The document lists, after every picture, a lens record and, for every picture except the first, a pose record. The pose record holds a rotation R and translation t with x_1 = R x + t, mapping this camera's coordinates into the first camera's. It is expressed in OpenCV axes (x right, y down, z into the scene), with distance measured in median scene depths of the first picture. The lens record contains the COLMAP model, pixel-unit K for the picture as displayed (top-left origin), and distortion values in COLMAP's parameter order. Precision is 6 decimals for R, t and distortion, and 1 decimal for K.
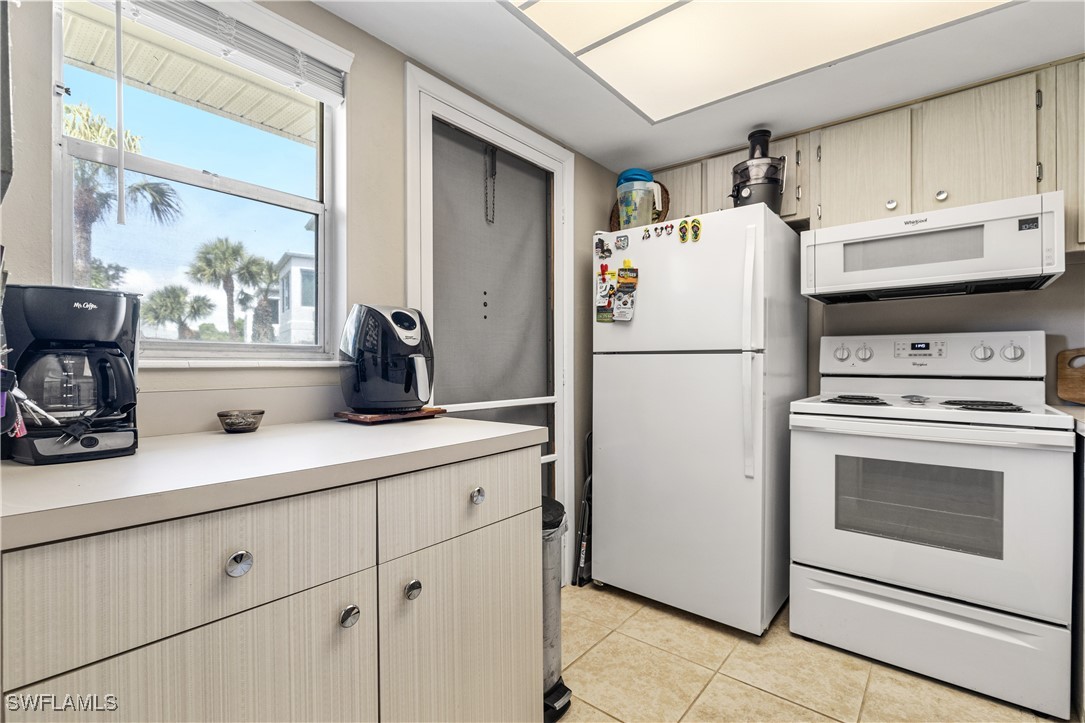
lens RADIAL K [[491.1, 0, 545.5], [0, 491.1, 362.2], [0, 0, 1]] dist [0.008753, -0.002953]
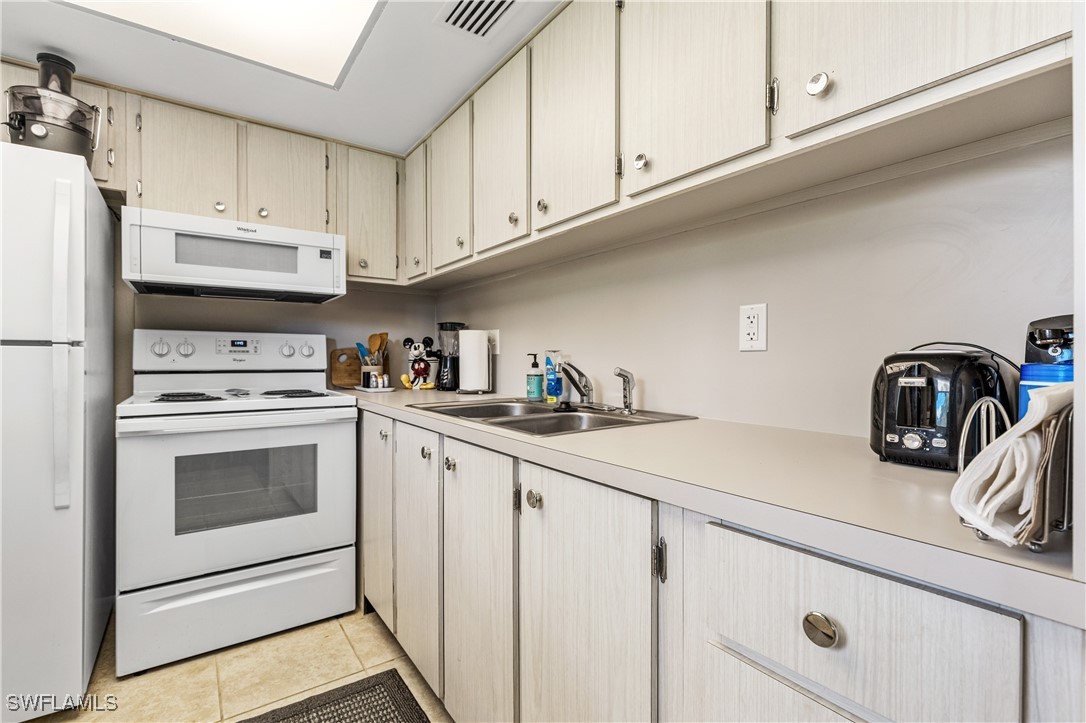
lens RADIAL K [[491.5, 0, 534.3], [0, 491.5, 358.6], [0, 0, 1]] dist [0.008753, -0.002953]
pose [[0.273853, 0.000587, 0.961771, -0.121820], [-0.004449, 0.999990, 0.000656, -0.002588], [-0.961761, -0.004459, 0.273853, 0.081530]]
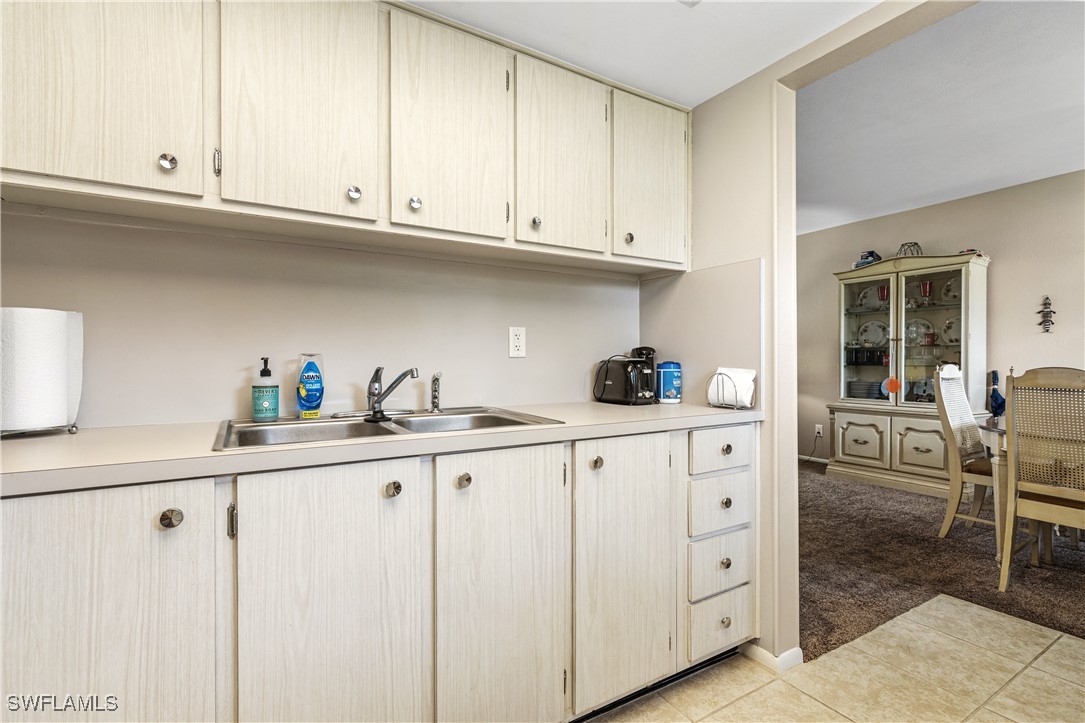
lens RADIAL K [[491.1, 0, 539.7], [0, 491.1, 362.2], [0, 0, 1]] dist [0.008753, -0.002953]
pose [[-0.939643, 0.003455, 0.342138, 0.457844], [0.003299, 0.999994, -0.001037, -0.002879], [-0.342140, 0.000155, -0.939649, 1.580236]]
